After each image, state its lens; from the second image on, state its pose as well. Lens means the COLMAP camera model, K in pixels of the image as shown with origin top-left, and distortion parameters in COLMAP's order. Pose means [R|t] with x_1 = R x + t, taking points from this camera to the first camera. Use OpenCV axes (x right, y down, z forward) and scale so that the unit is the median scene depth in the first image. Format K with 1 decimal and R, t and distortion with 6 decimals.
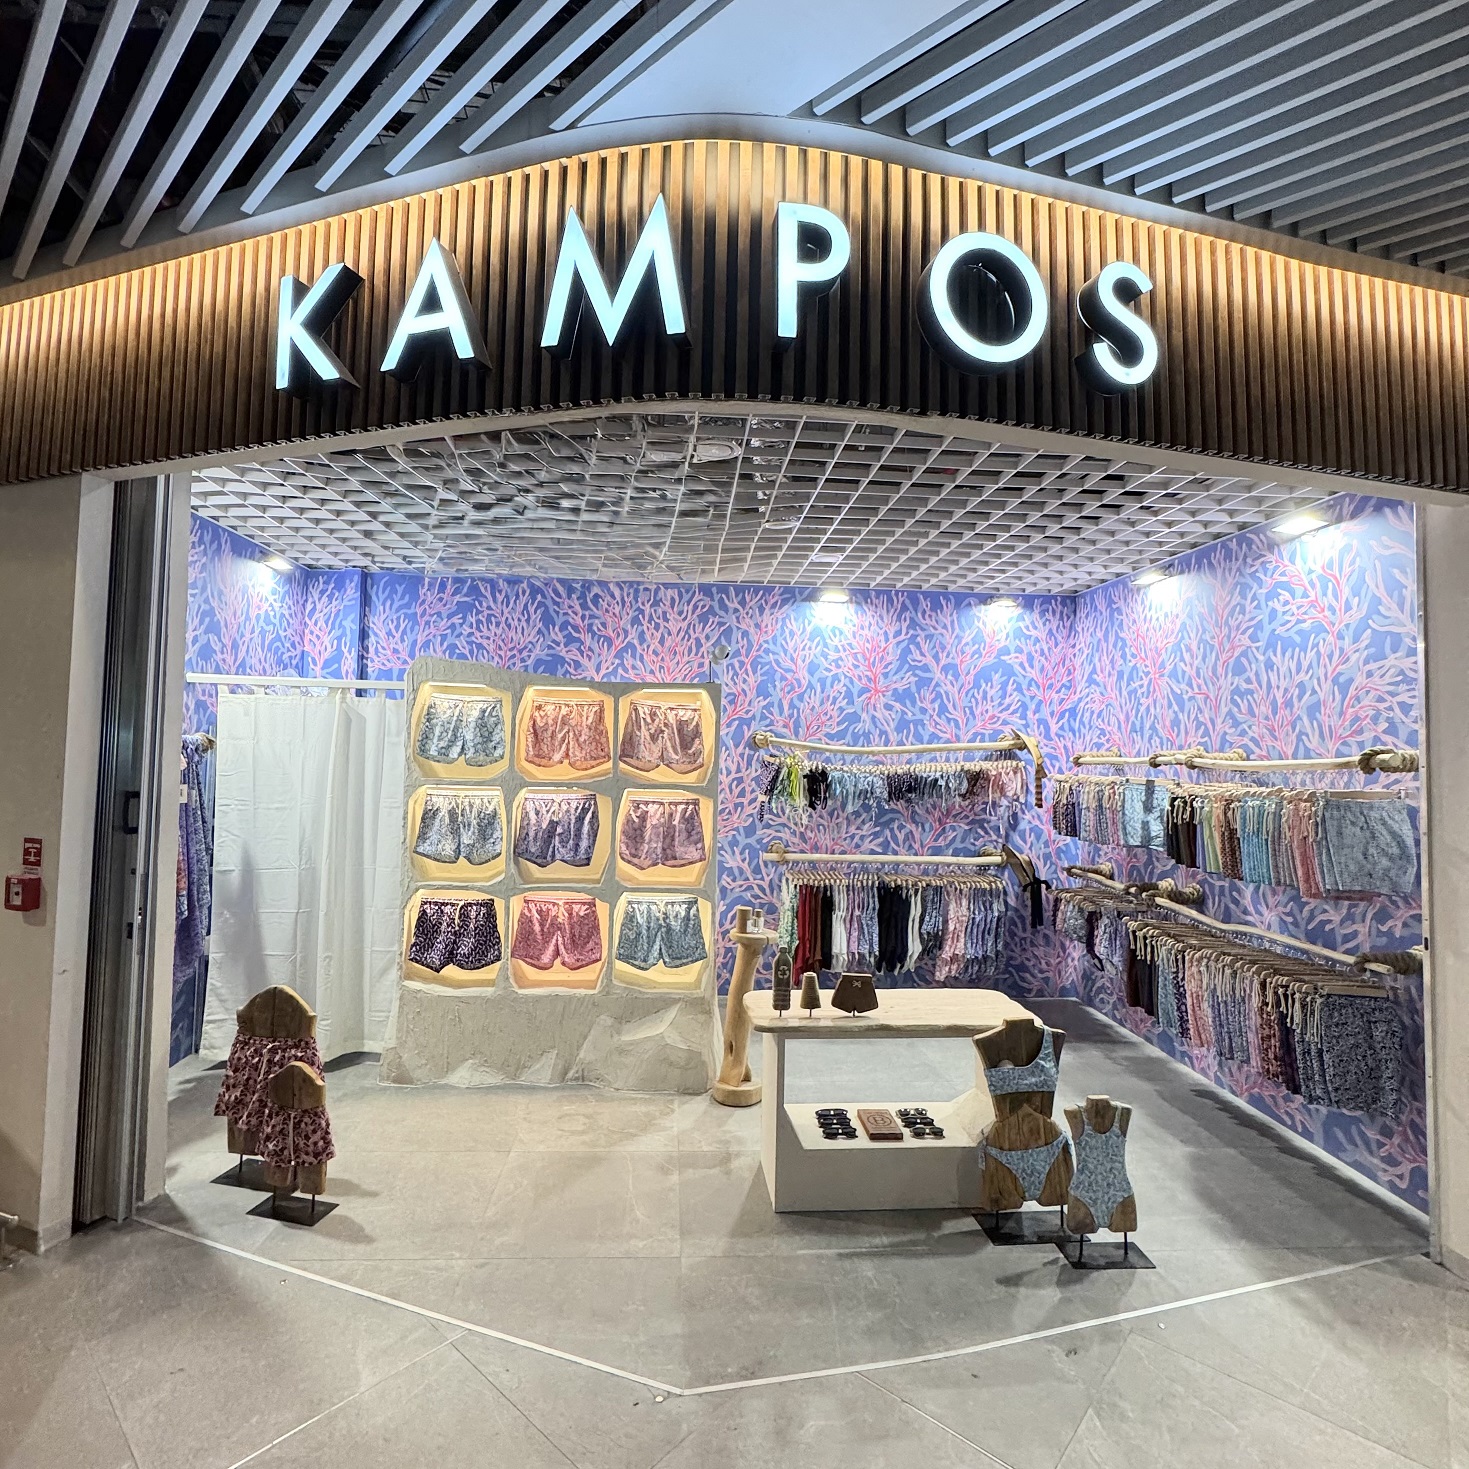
lens RADIAL K [[713.2, 0, 713.0], [0, 713.2, 716.1], [0, 0, 1]] dist [-0.005238, 0.000913]
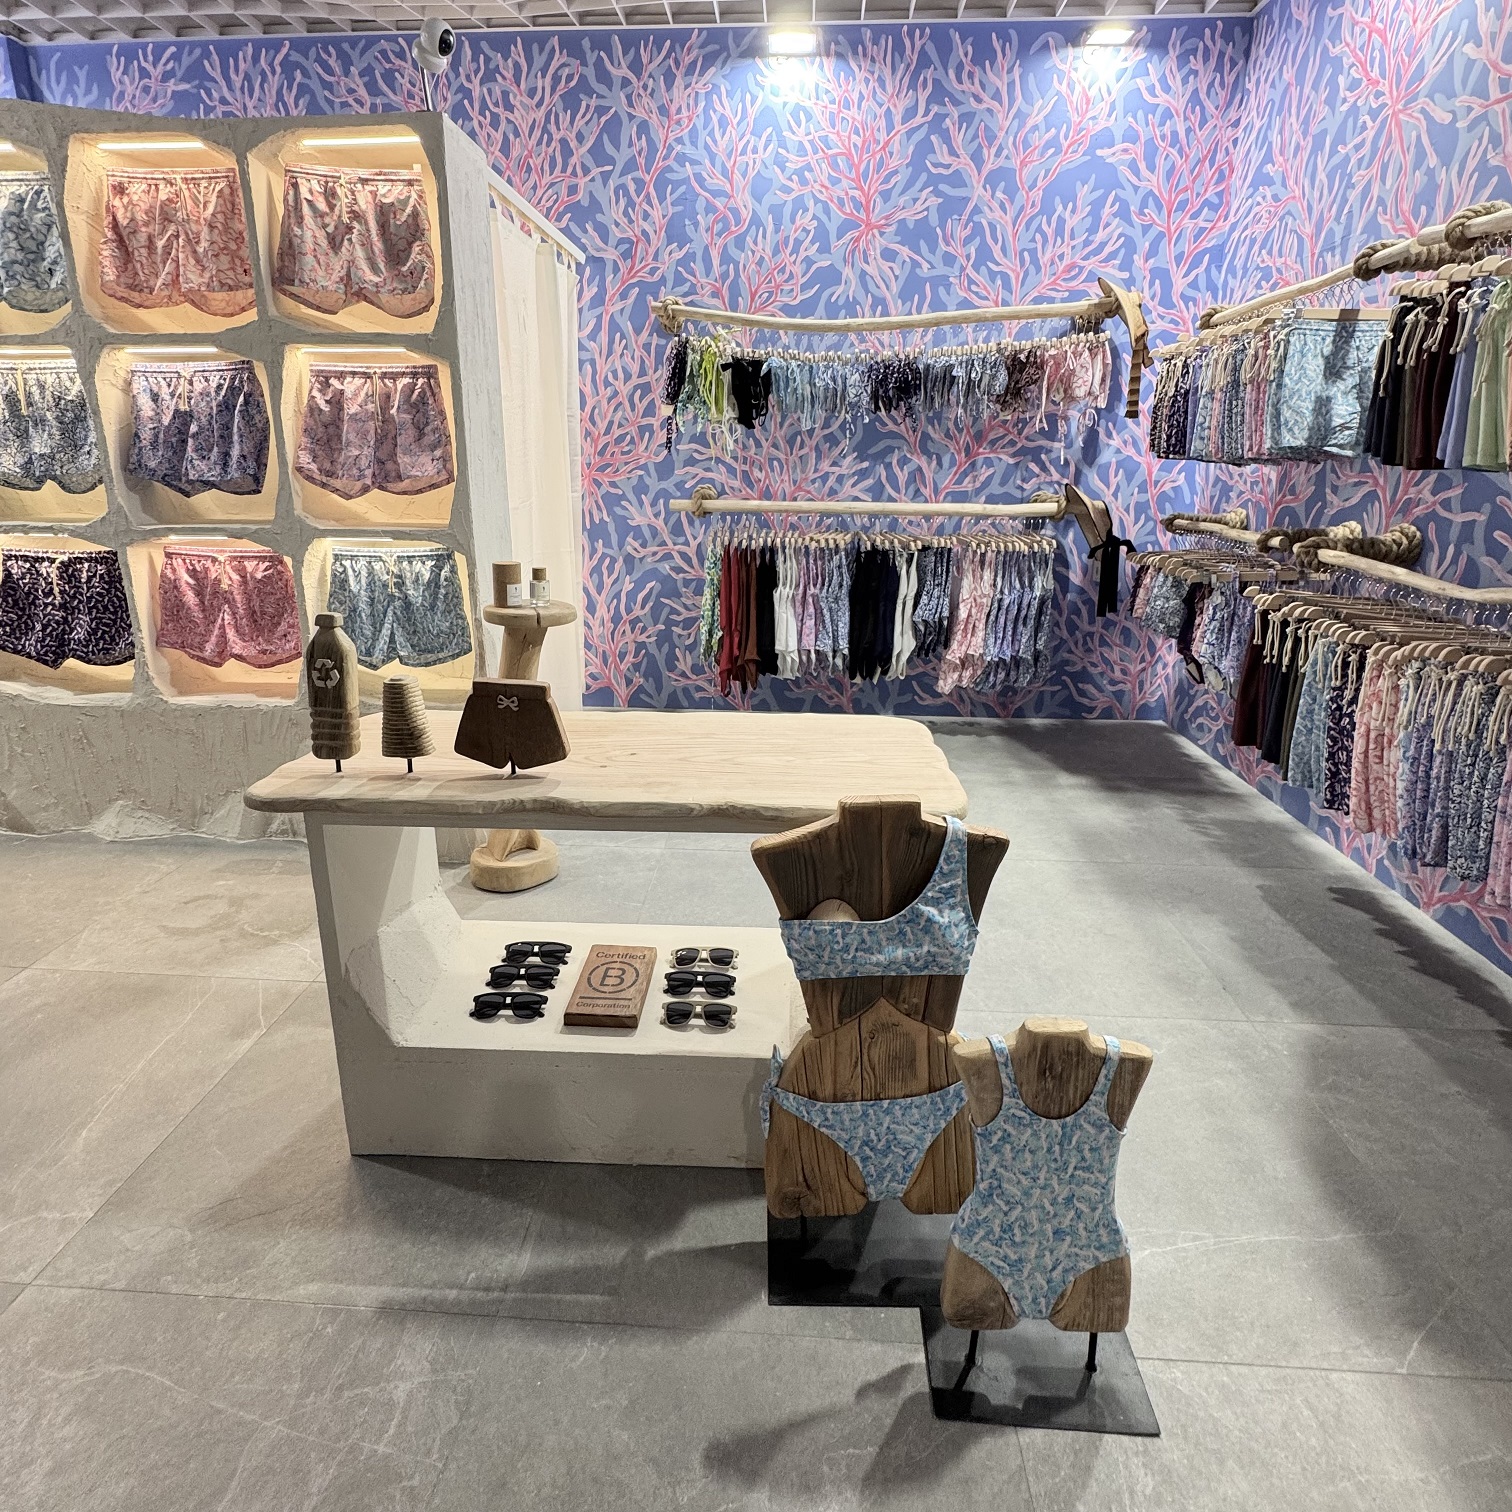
lens RADIAL K [[750.9, 0, 759.0], [0, 750.9, 614.0], [0, 0, 1]] dist [-0.002330, -0.000664]
pose [[0.995588, 0.006499, -0.093603, 0.270894], [0.017818, 0.966351, 0.256611, 0.153997], [0.092121, -0.257147, 0.961972, 0.431570]]
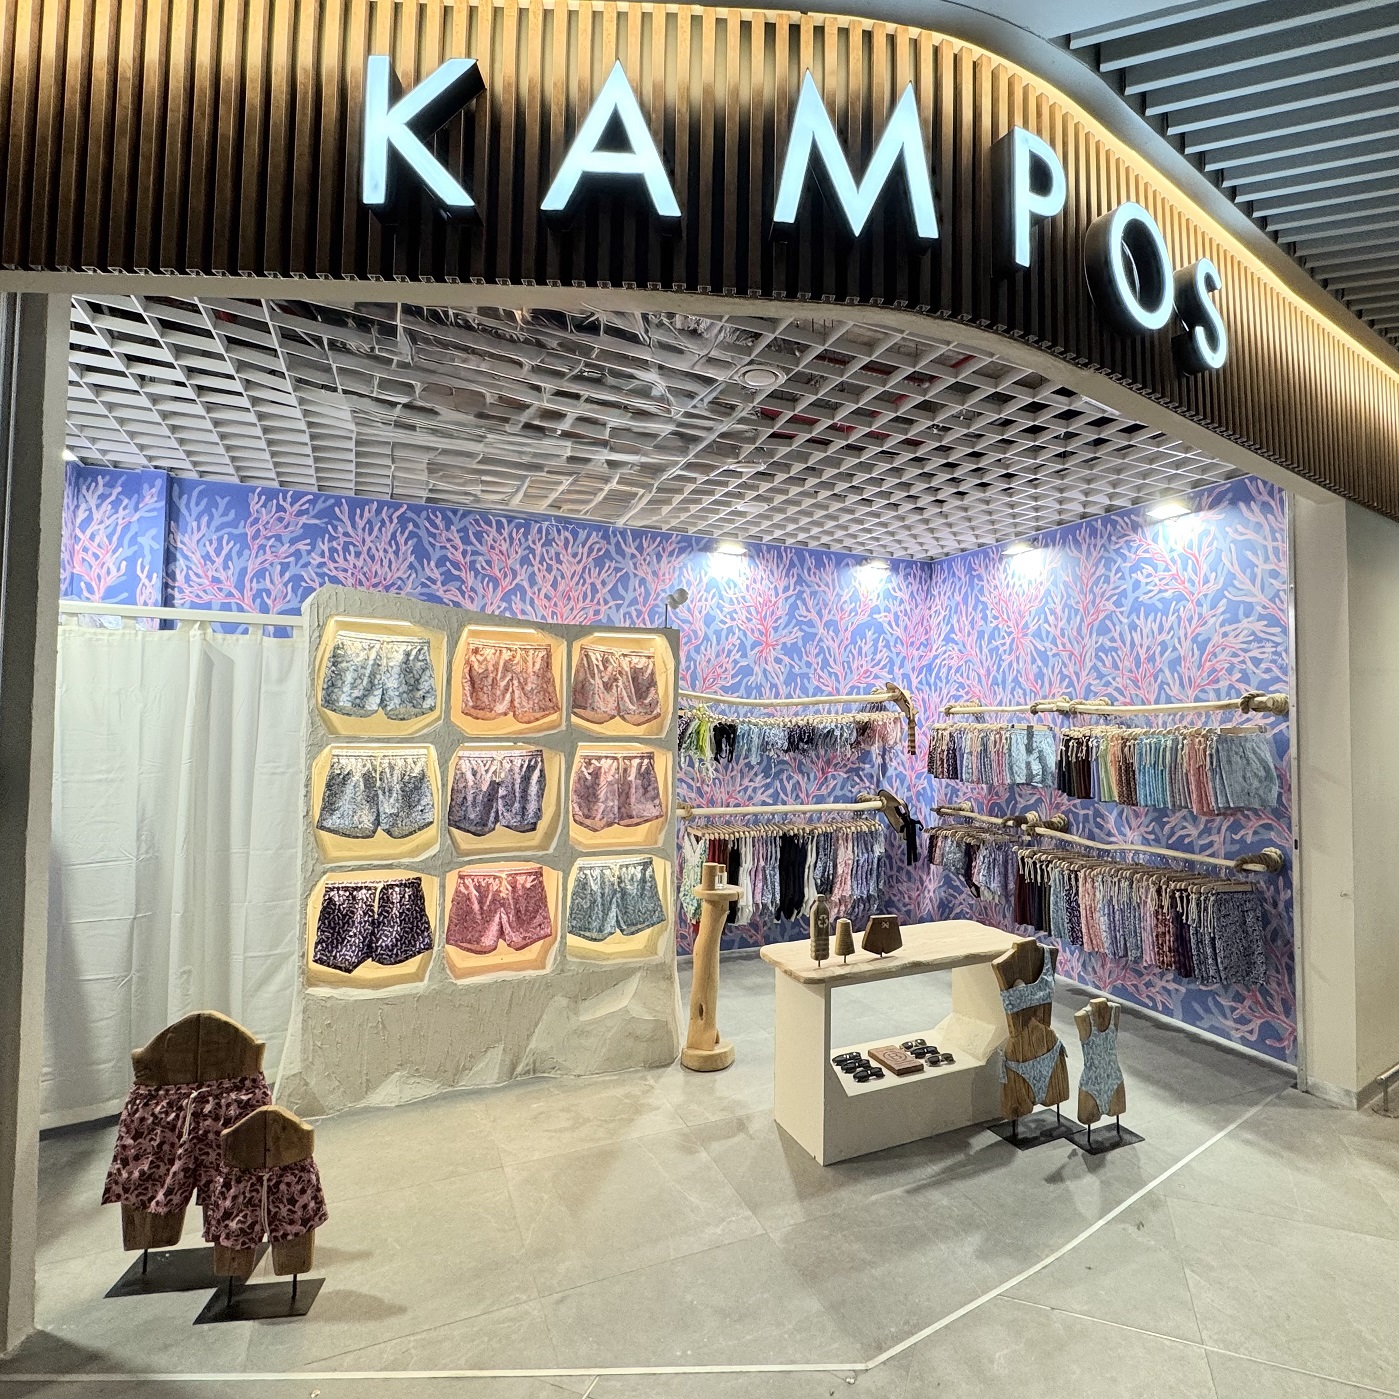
lens RADIAL K [[722.7, 0, 702.3], [0, 722.7, 682.5], [0, 0, 1]] dist [-0.004263, 0.000321]
pose [[0.942526, 0.005388, 0.334089, -0.273820], [-0.007684, 0.999955, 0.005551, 0.018824], [-0.334044, -0.007799, 0.942525, 0.084872]]
